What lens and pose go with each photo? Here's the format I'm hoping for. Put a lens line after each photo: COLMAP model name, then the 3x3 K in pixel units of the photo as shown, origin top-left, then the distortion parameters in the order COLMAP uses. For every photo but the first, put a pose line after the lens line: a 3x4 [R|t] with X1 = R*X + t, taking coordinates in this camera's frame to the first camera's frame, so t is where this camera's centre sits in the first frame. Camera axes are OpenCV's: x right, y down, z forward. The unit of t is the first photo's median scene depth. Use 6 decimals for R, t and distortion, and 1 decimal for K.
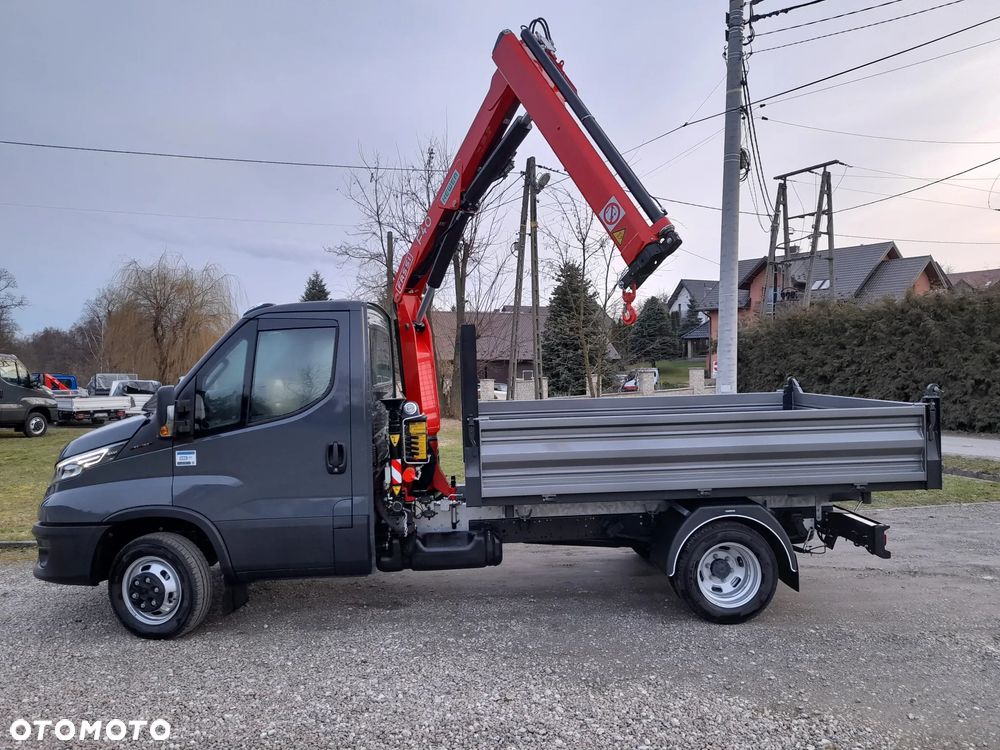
lens RADIAL K [[742.7, 0, 500.0], [0, 742.7, 375.0], [0, 0, 1]] dist [0.008256, 0.007066]
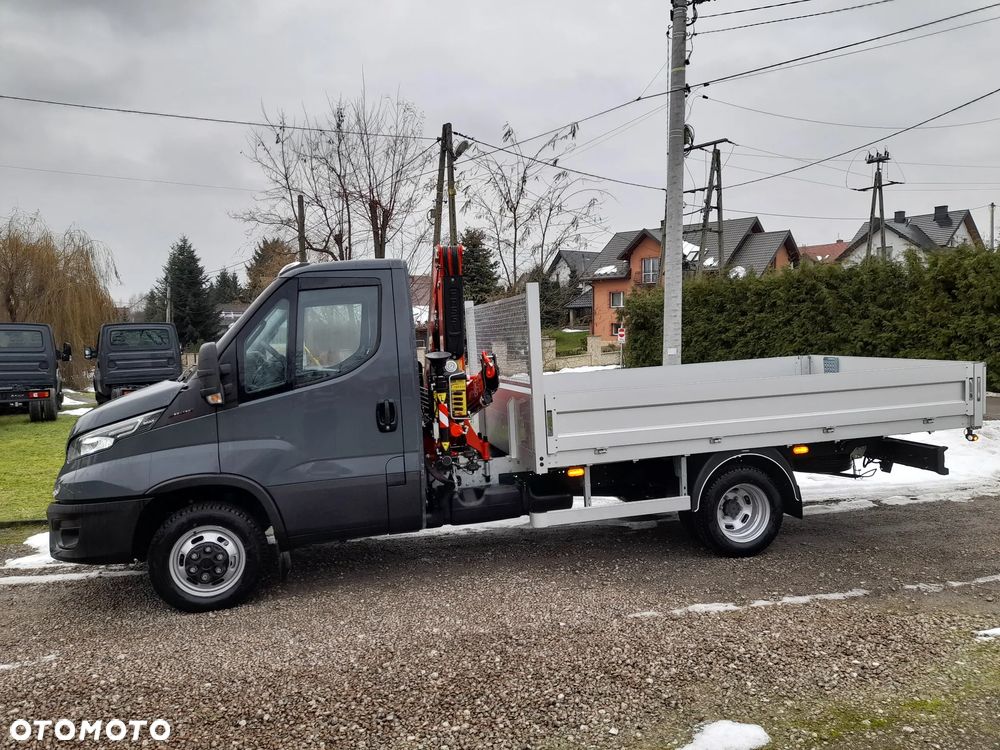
lens RADIAL K [[747.2, 0, 508.8], [0, 747.2, 377.6], [0, 0, 1]] dist [0.025125, 0.007054]
pose [[0.981160, -0.021450, 0.192002, -0.075715], [0.013377, 0.998975, 0.043246, 0.003311], [-0.192733, -0.039863, 0.980441, -0.009679]]
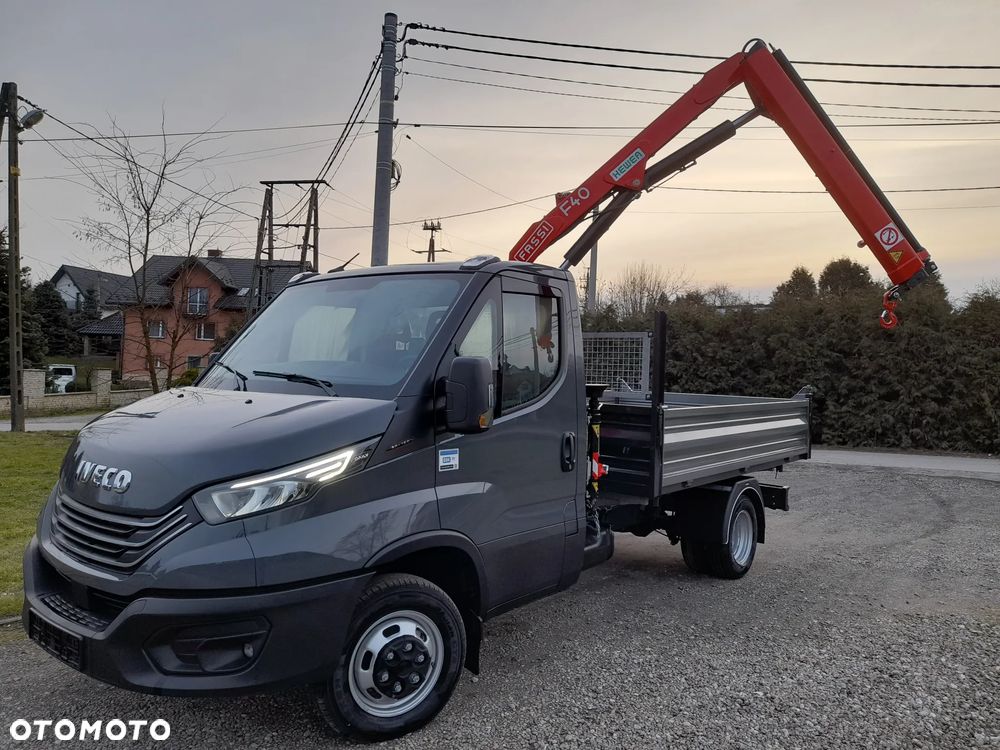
lens RADIAL K [[742.7, 0, 500.0], [0, 742.7, 375.0], [0, 0, 1]] dist [0.008256, 0.007066]
pose [[0.669534, 0.040269, 0.741689, -0.185491], [-0.034548, 0.999137, -0.023060, 0.009560], [-0.741977, -0.010184, 0.670347, 0.101678]]
